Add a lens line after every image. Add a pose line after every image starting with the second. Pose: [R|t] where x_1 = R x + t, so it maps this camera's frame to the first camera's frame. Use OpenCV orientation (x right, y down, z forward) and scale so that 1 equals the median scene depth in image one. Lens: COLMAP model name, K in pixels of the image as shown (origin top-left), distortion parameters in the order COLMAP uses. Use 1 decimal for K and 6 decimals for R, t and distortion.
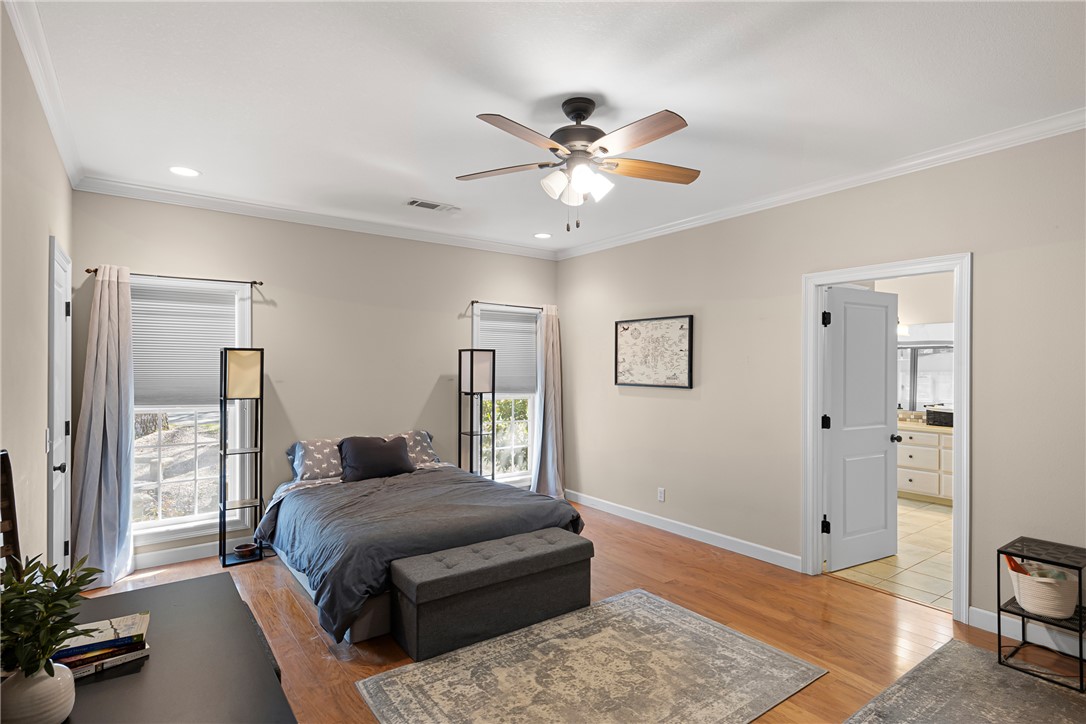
lens RADIAL K [[560.3, 0, 542.7], [0, 560.3, 369.3], [0, 0, 1]] dist [0.006386, -0.000281]
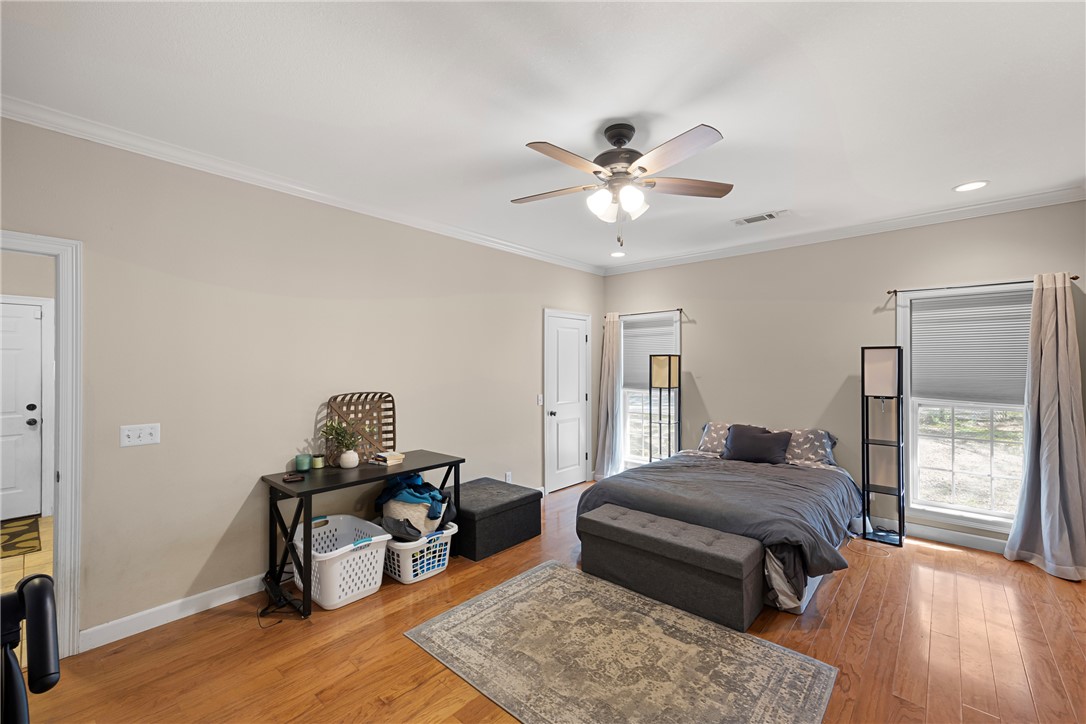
lens RADIAL K [[444.3, 0, 545.6], [0, 444.3, 363.1], [0, 0, 1]] dist [0.004642, 0.000742]
pose [[0.209205, -0.008734, -0.977833, 0.750691], [-0.004372, 0.999942, -0.009867, -0.001111], [0.977862, 0.006339, 0.209155, 0.567431]]
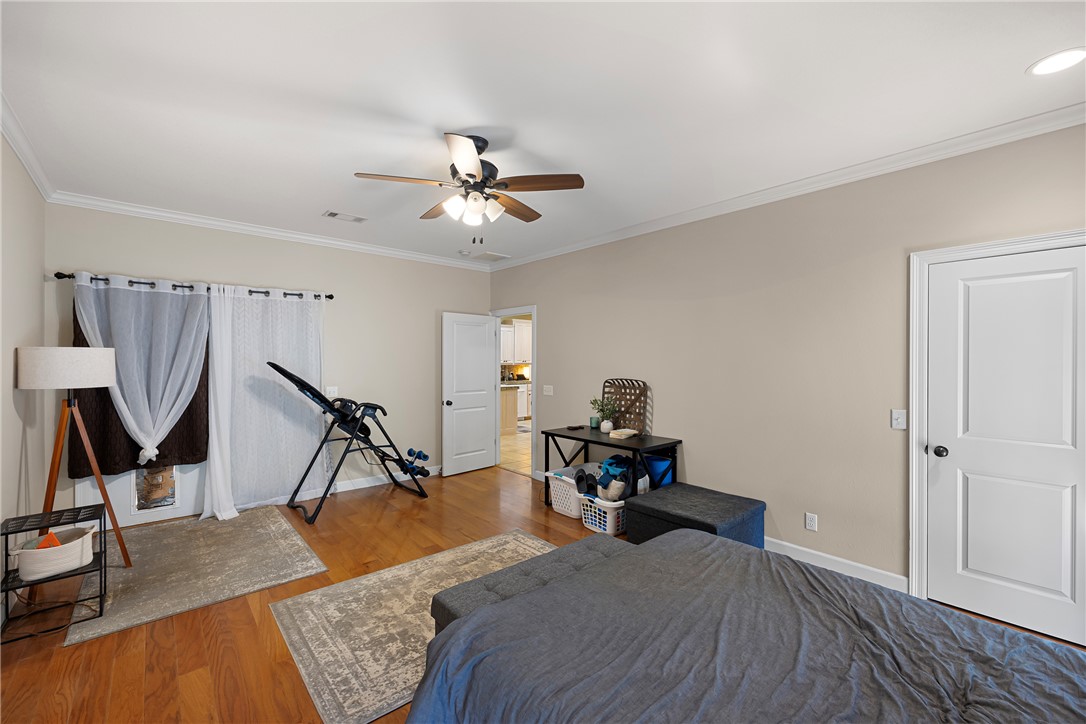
lens RADIAL K [[444.3, 0, 546.0], [0, 444.3, 356.8], [0, 0, 1]] dist [0.004642, 0.000742]
pose [[-0.995488, -0.002654, -0.094849, -0.002595], [-0.003070, 0.999986, 0.004231, -0.011334], [0.094837, 0.004503, -0.995483, 1.669444]]
